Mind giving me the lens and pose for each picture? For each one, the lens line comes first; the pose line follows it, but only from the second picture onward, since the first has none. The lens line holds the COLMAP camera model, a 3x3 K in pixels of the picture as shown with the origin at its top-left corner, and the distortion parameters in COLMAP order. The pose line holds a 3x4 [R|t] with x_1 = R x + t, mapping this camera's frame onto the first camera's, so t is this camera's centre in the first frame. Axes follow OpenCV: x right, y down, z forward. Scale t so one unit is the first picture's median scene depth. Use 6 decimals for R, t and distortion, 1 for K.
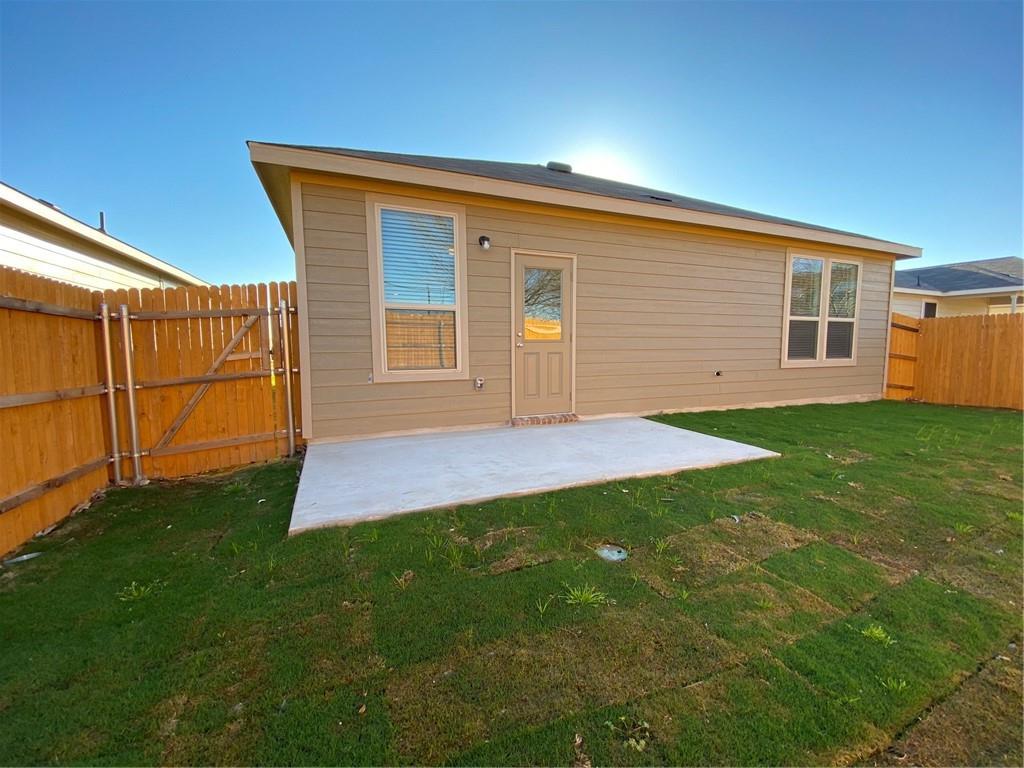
lens RADIAL K [[415.2, 0, 520.3], [0, 415.2, 394.9], [0, 0, 1]] dist [0.003818, -0.011758]
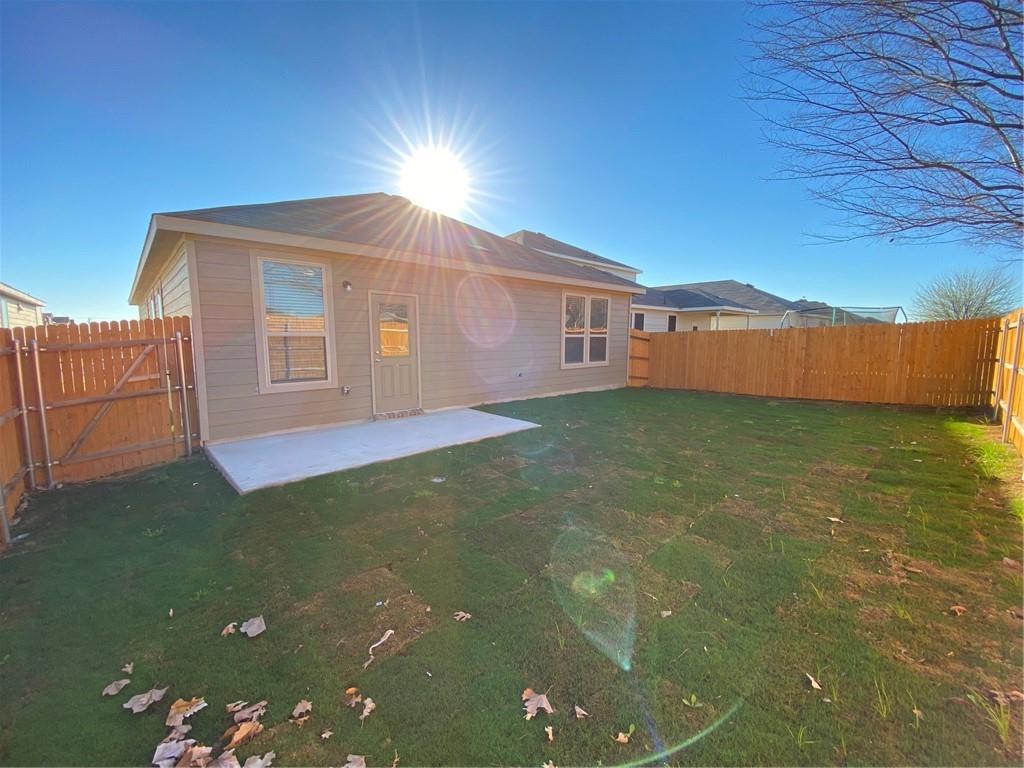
lens RADIAL K [[415.2, 0, 518.5], [0, 415.2, 383.7], [0, 0, 1]] dist [0.003818, -0.011758]
pose [[0.939159, -0.037711, 0.341405, -0.041871], [0.038964, 0.999236, 0.003189, -0.035962], [-0.341264, 0.010308, 0.939911, -0.523475]]
